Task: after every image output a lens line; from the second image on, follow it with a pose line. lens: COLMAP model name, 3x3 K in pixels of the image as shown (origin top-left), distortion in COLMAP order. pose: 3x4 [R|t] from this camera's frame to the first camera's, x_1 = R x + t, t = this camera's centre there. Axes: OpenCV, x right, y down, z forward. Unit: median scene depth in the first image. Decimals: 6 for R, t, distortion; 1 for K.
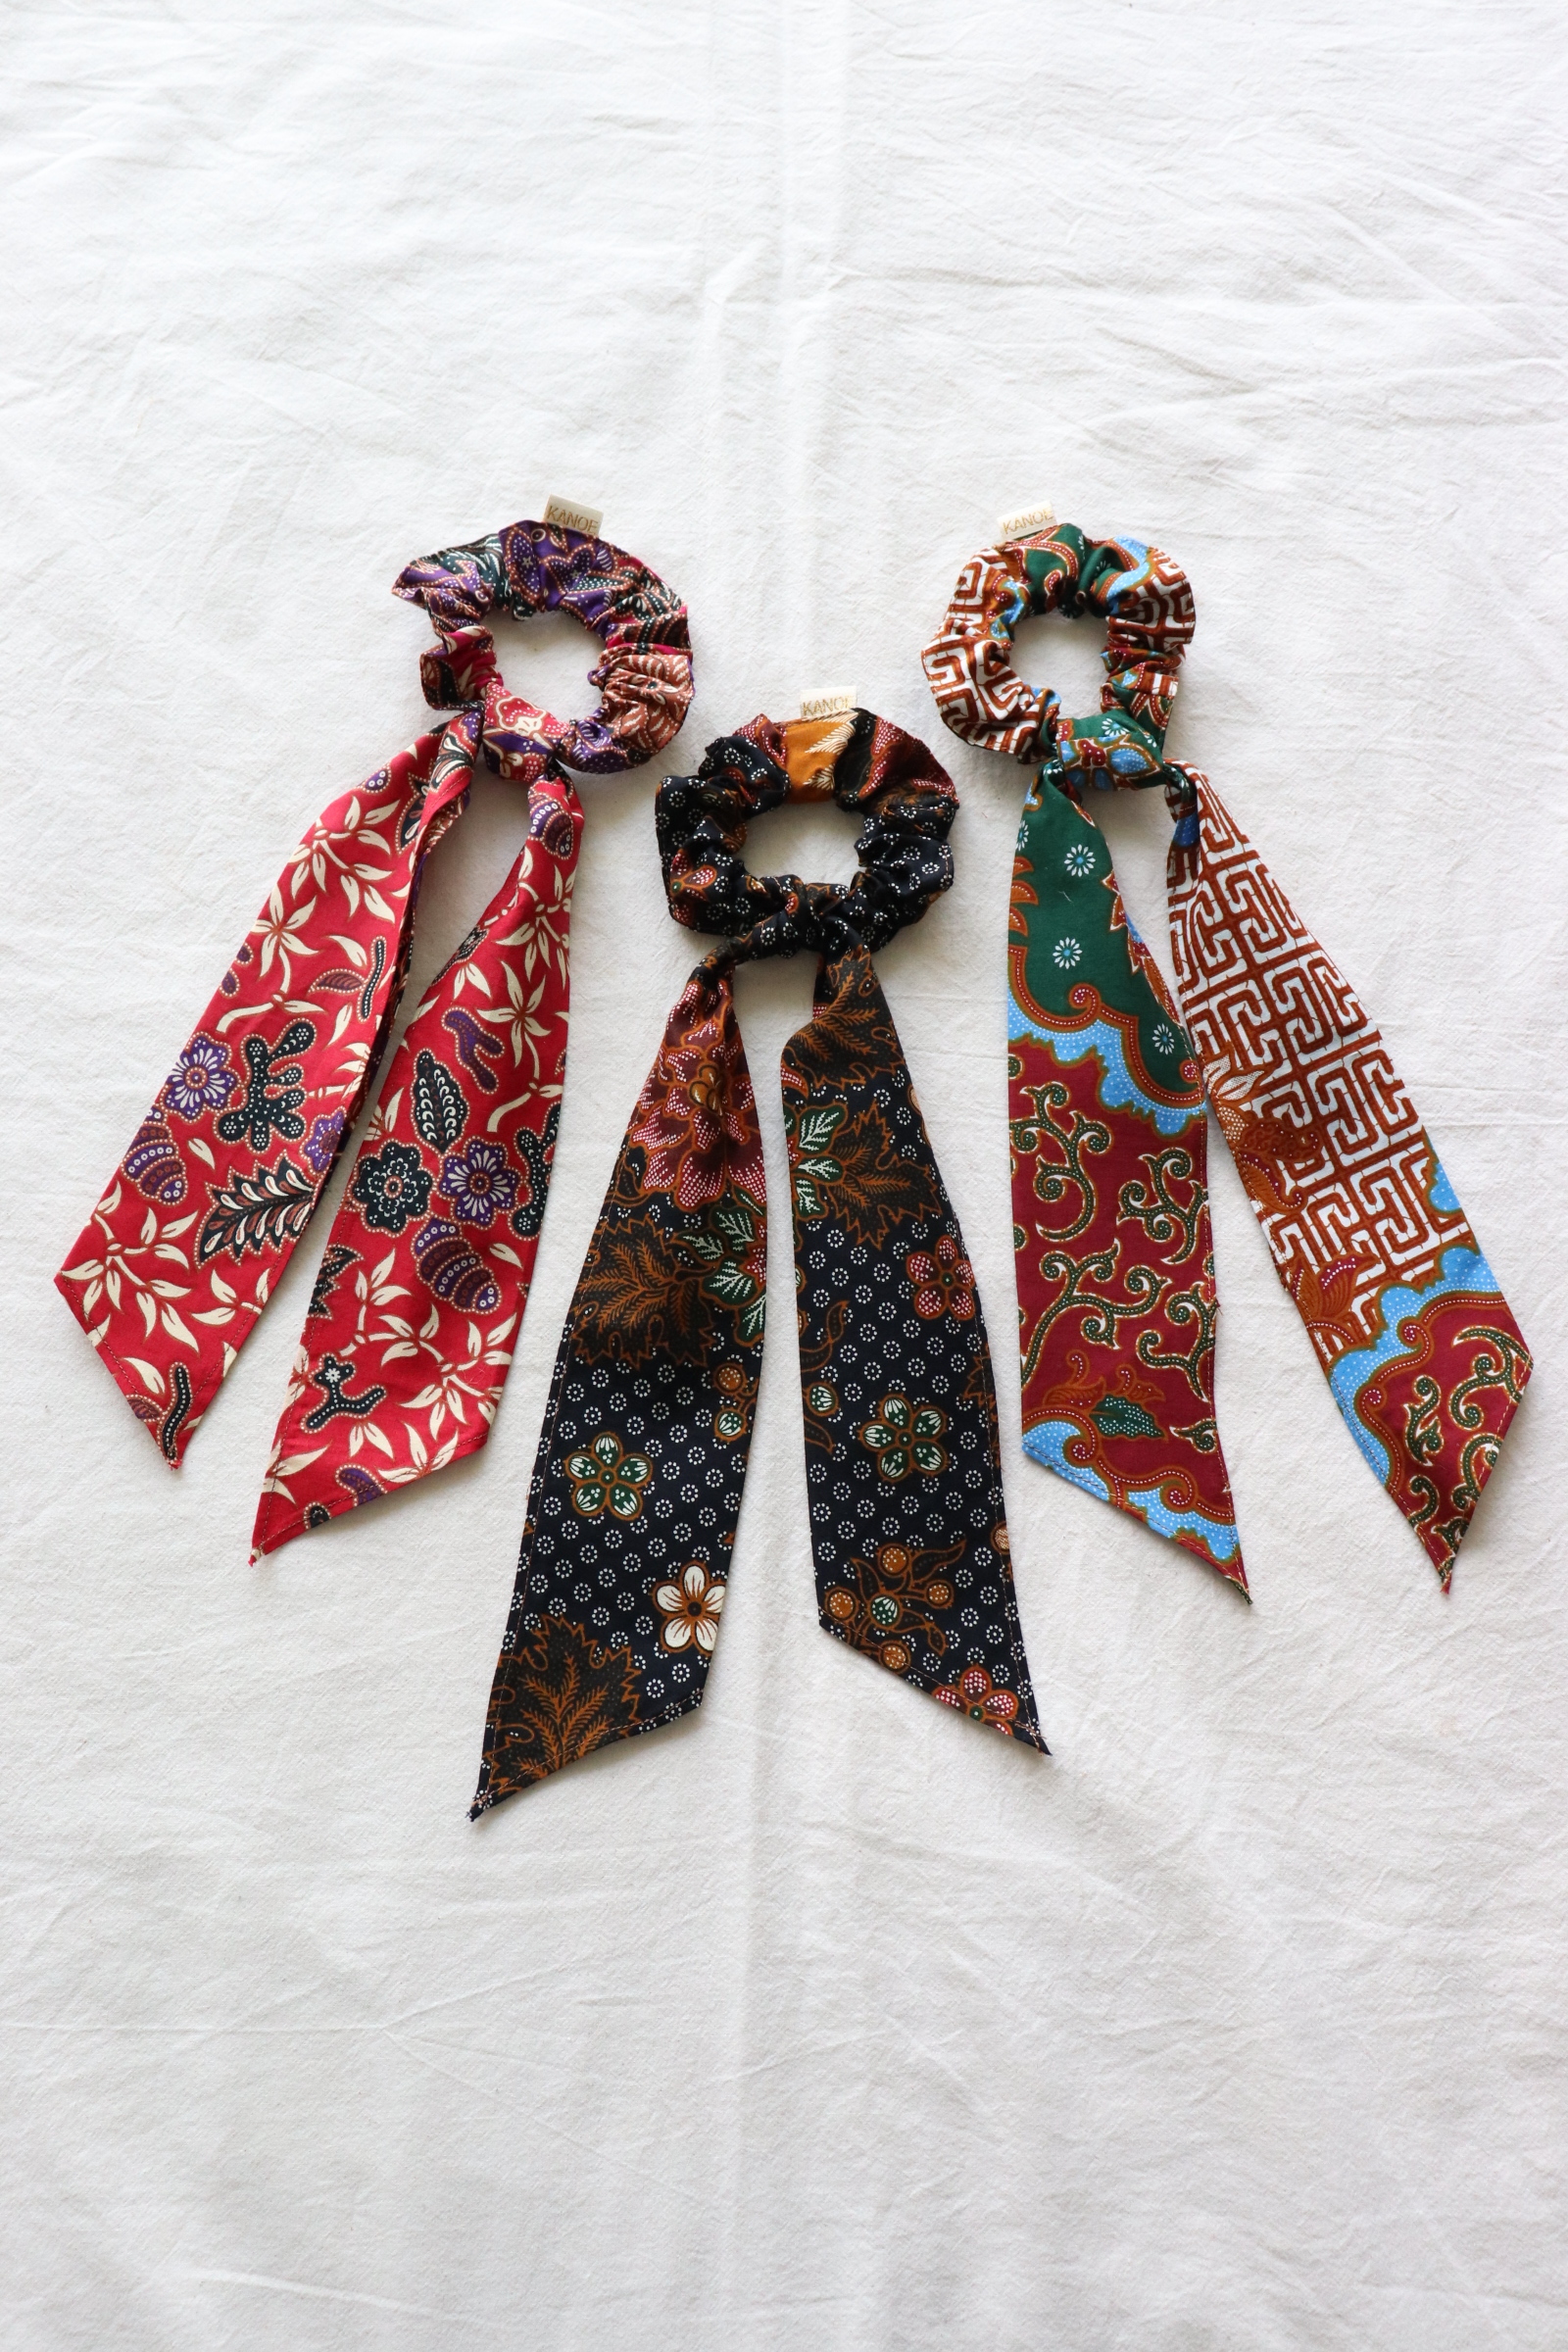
lens RADIAL K [[2072.0, 0, 784.0], [0, 2072.0, 1176.0], [0, 0, 1]] dist [-0.183361, 0.166484]
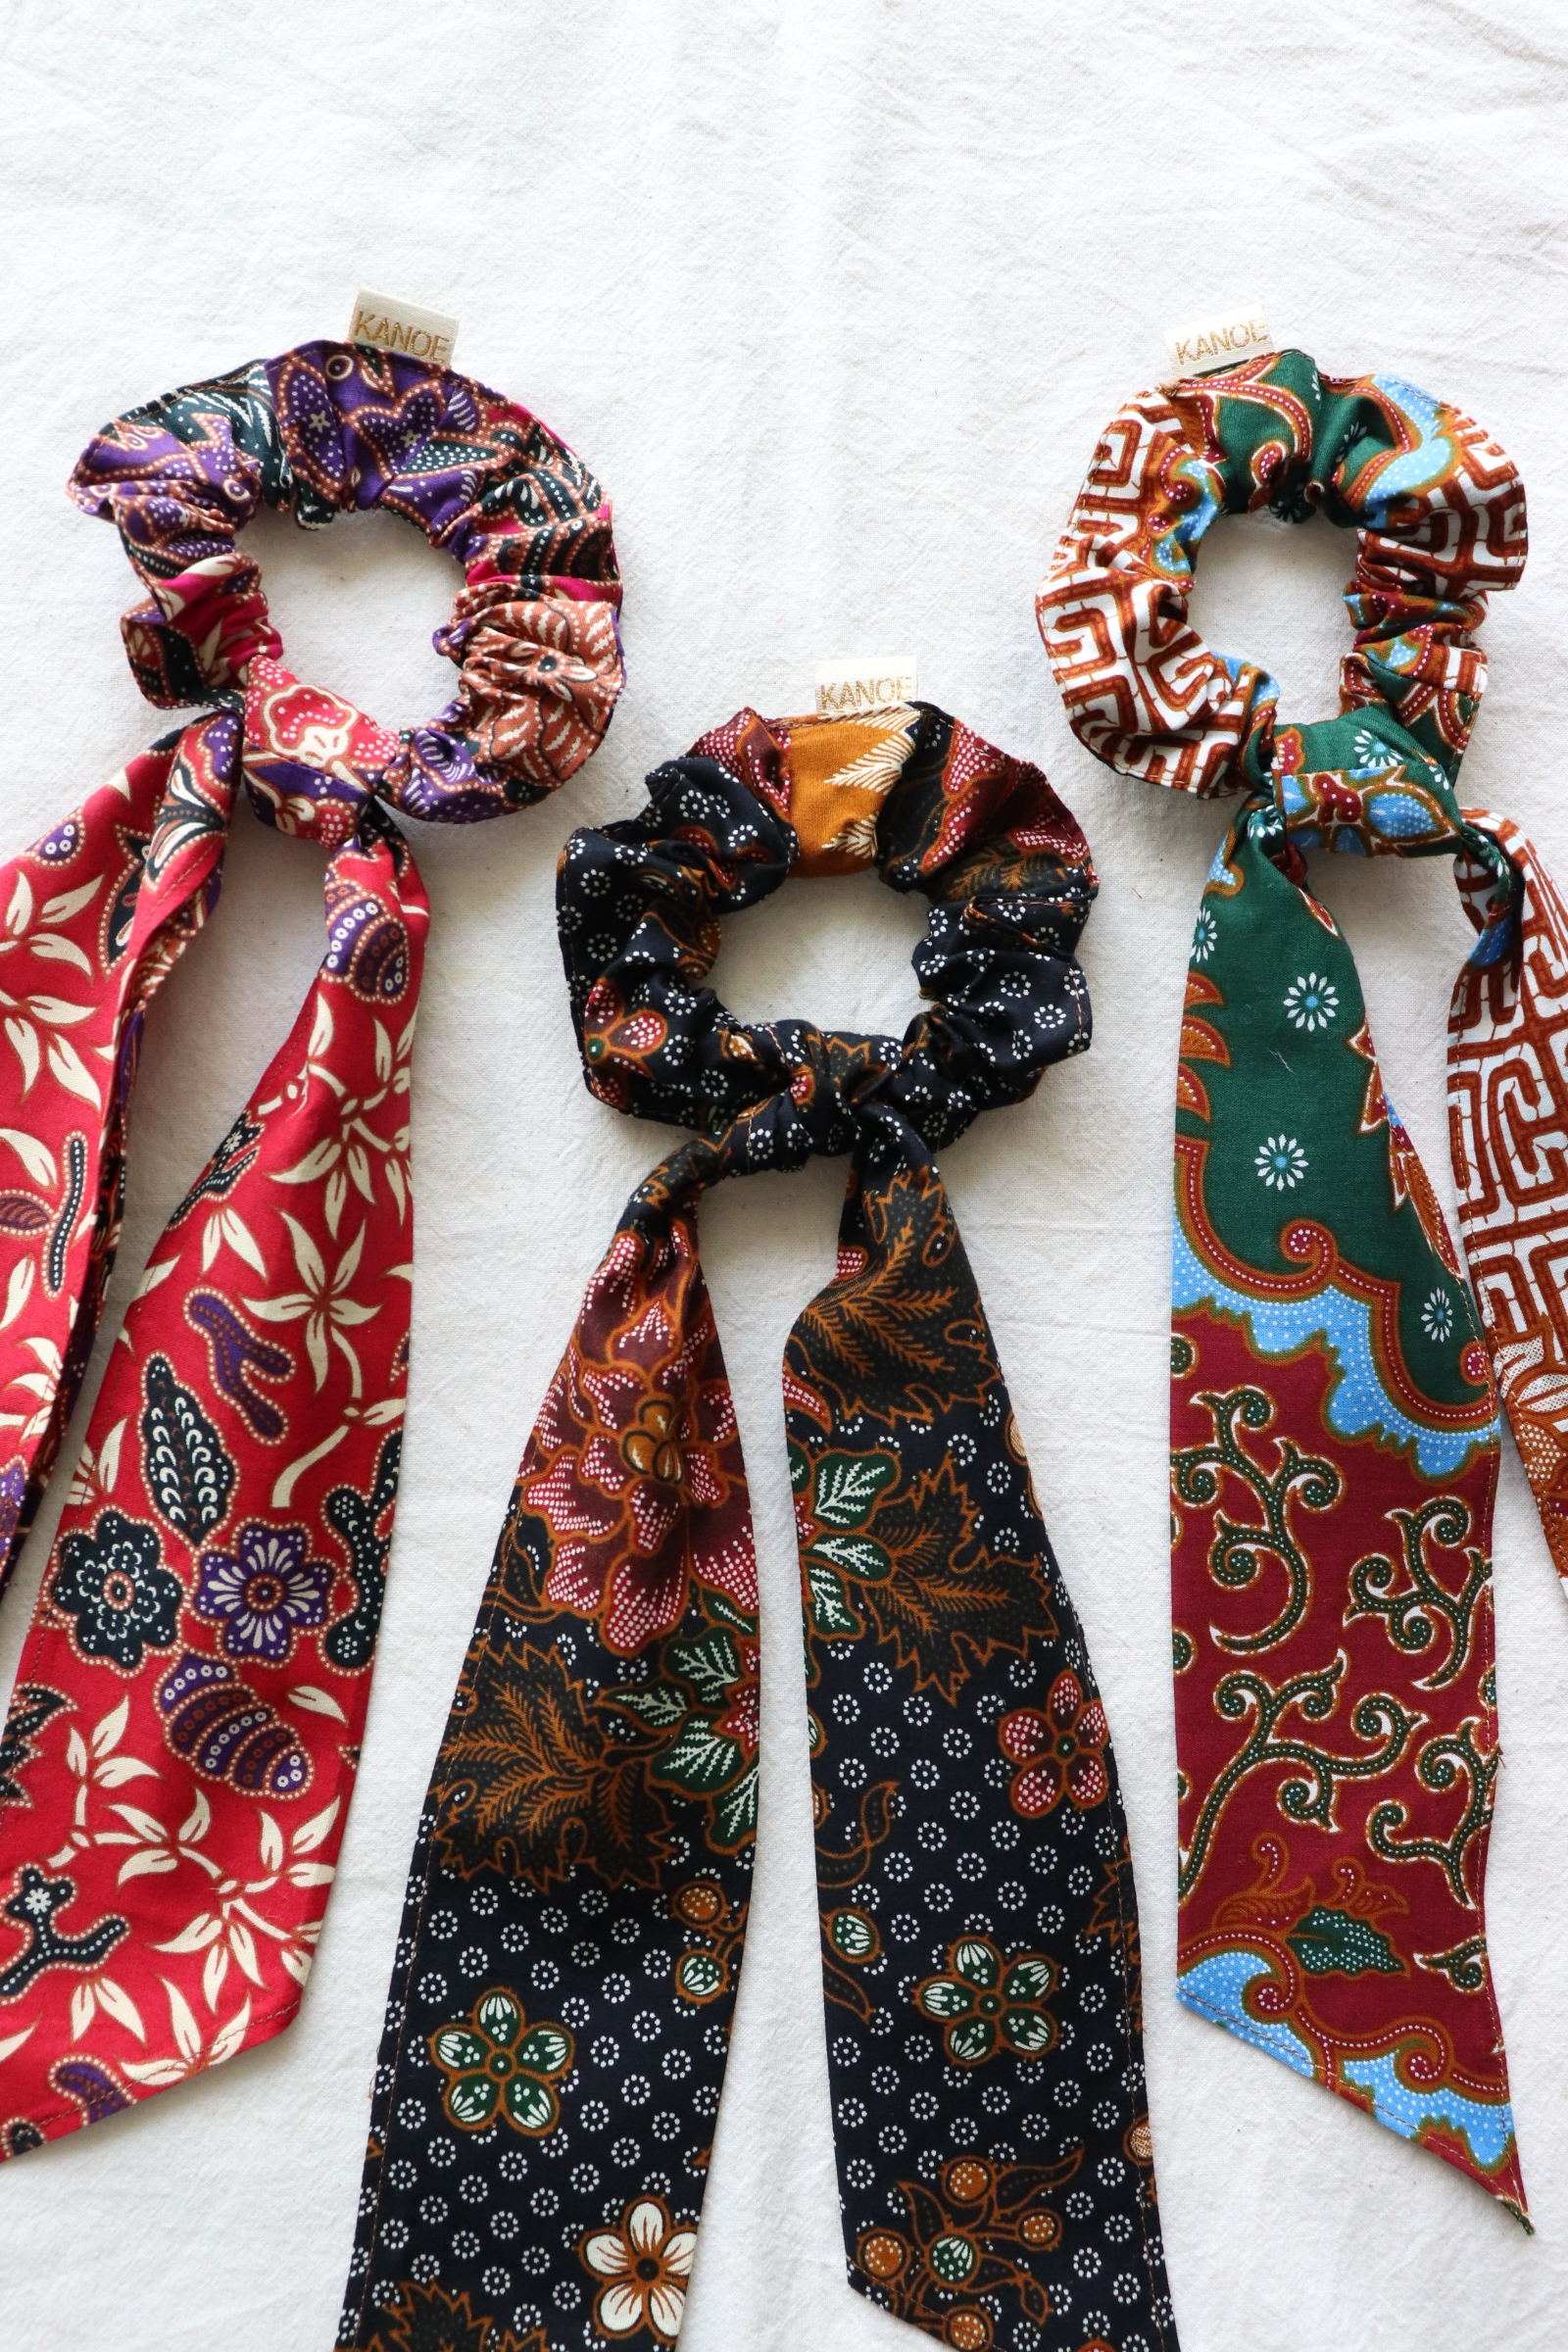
lens RADIAL K [[2078.8, 0, 811.2], [0, 2078.8, 1233.0], [0, 0, 1]] dist [-0.180583, 0.154047]
pose [[0.999531, -0.002087, 0.030568, -0.011174], [-0.003959, 0.980512, 0.196419, -0.202663], [-0.030382, -0.196448, 0.980043, 0.440658]]
